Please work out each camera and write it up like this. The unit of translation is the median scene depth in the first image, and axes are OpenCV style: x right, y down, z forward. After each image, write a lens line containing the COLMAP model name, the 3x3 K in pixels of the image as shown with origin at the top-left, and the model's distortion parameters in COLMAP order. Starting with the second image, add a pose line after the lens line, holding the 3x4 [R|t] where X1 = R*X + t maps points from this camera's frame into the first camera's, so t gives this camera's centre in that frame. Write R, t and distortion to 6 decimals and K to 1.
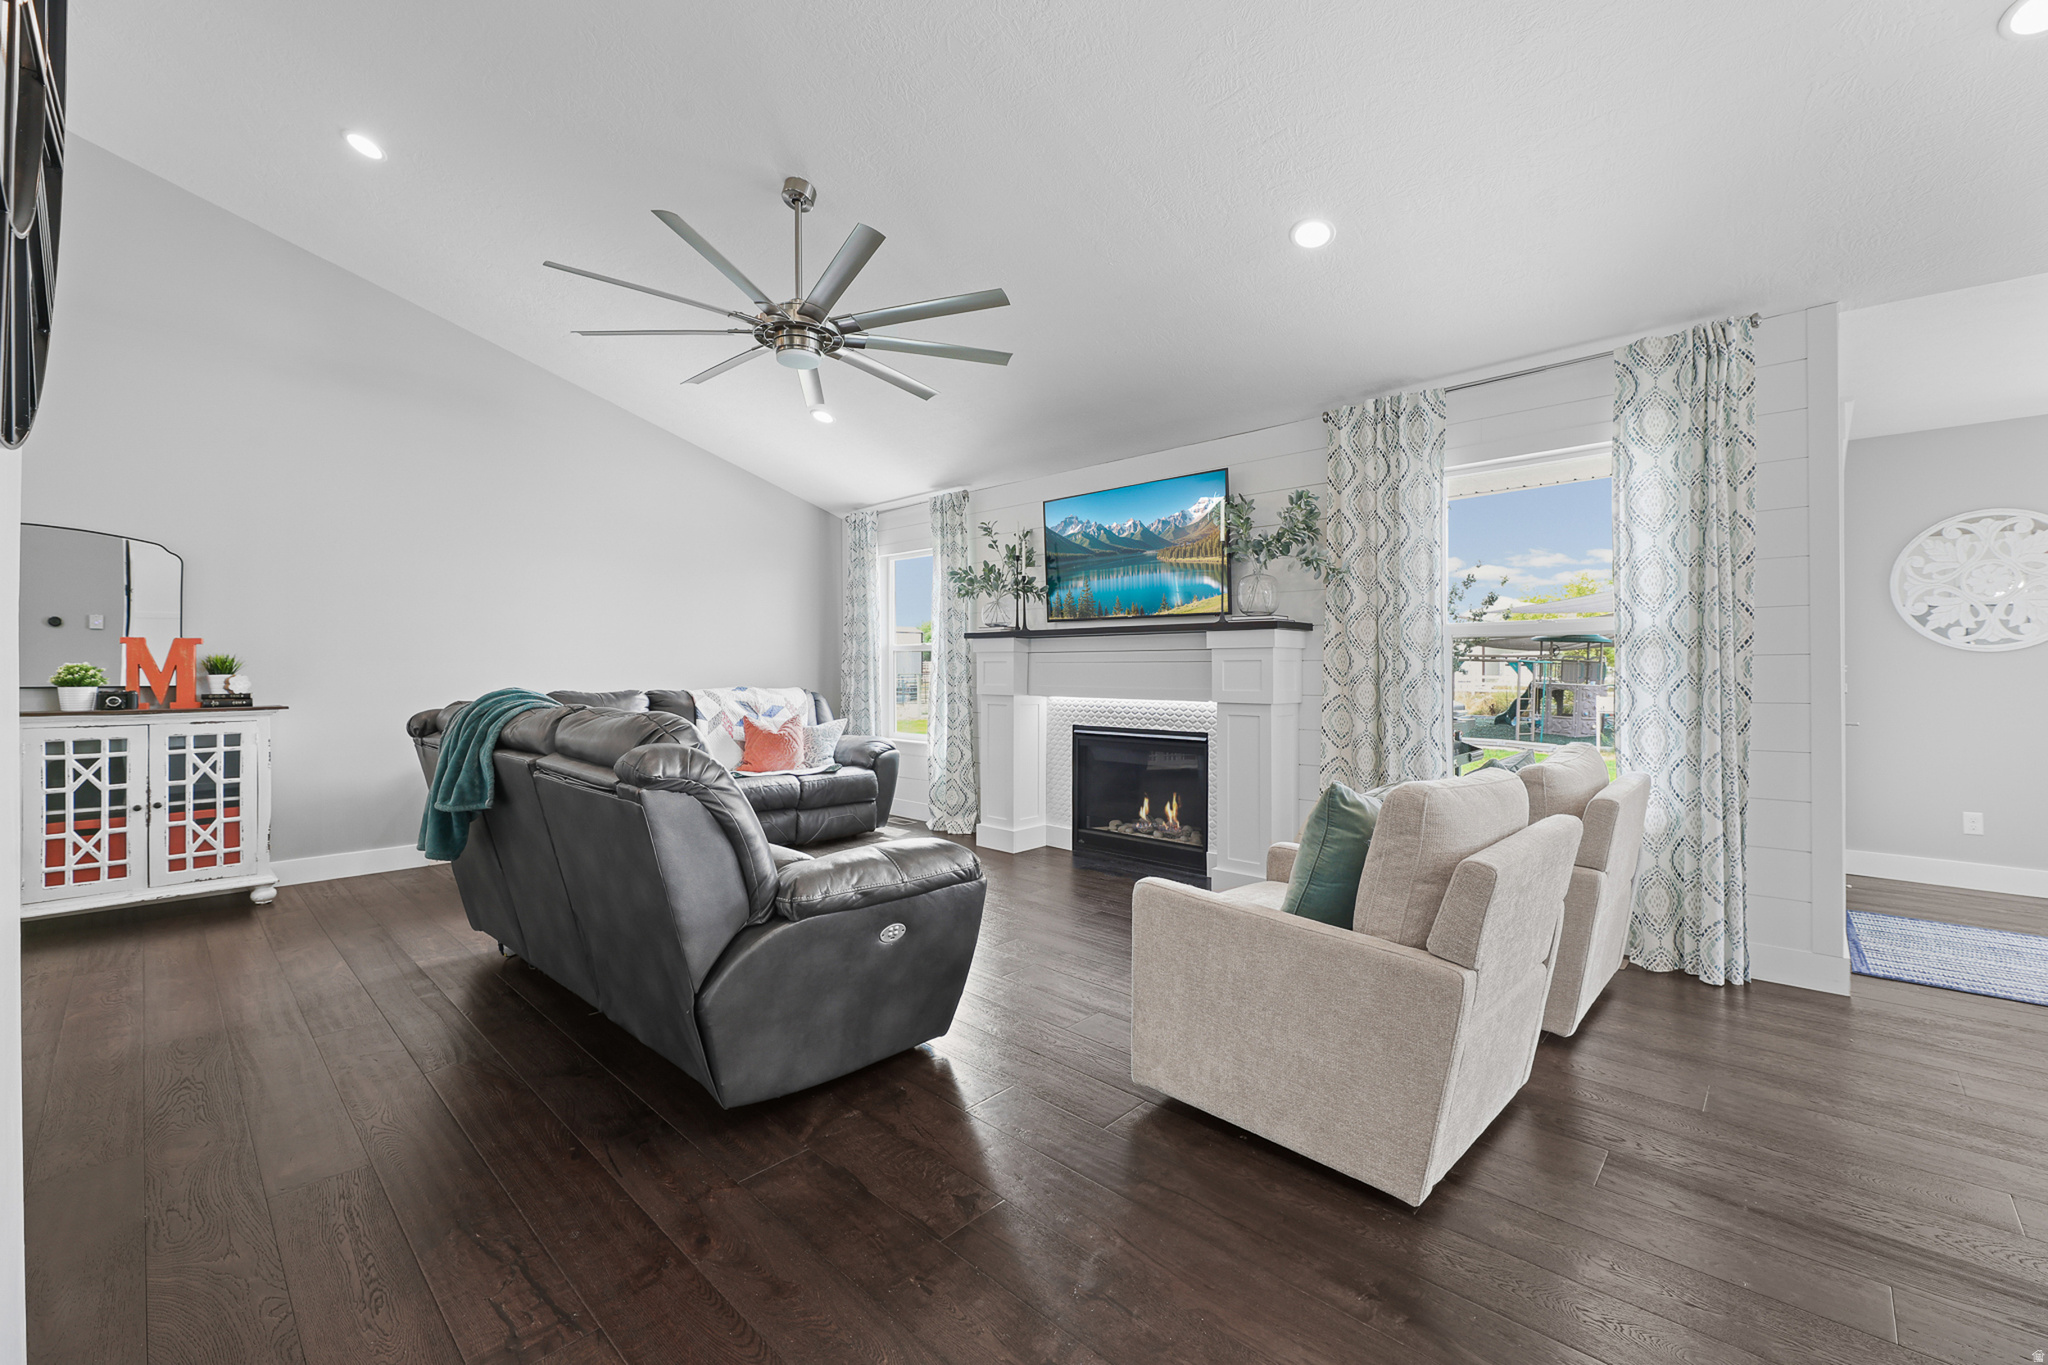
lens RADIAL K [[825.8, 0, 1028.5], [0, 825.8, 663.1], [0, 0, 1]] dist [0.010589, -0.007503]
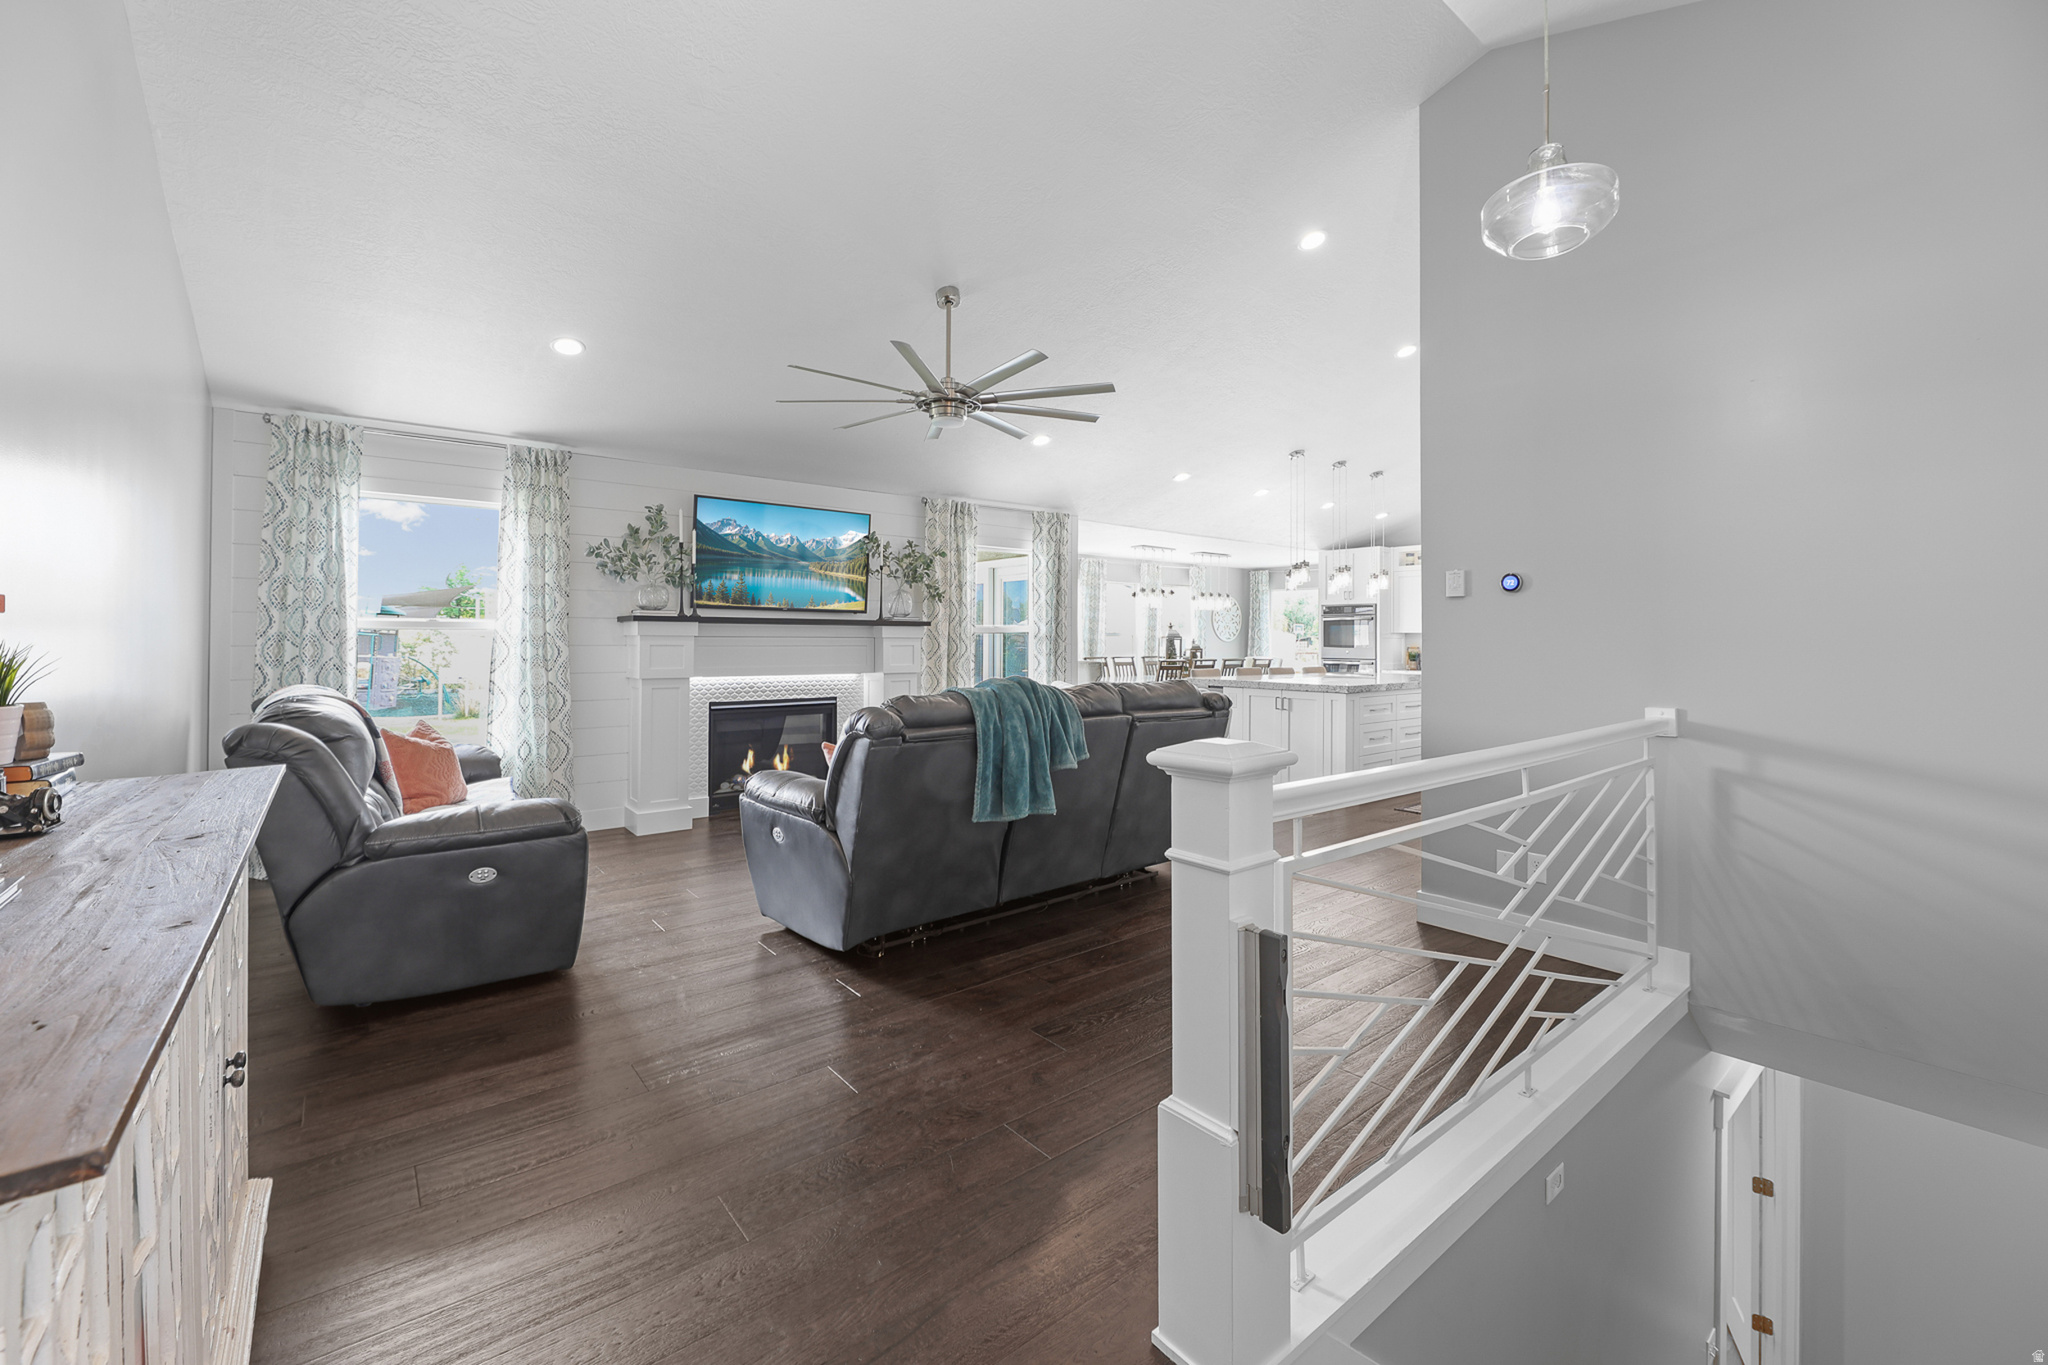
lens RADIAL K [[846.9, 0, 1026.0], [0, 846.9, 630.2], [0, 0, 1]] dist [-0.000086, -0.000340]
pose [[0.133326, 0.012021, 0.990999, -1.185593], [-0.010468, 0.999888, -0.010721, -0.016236], [-0.991017, -0.008944, 0.133436, 0.504980]]
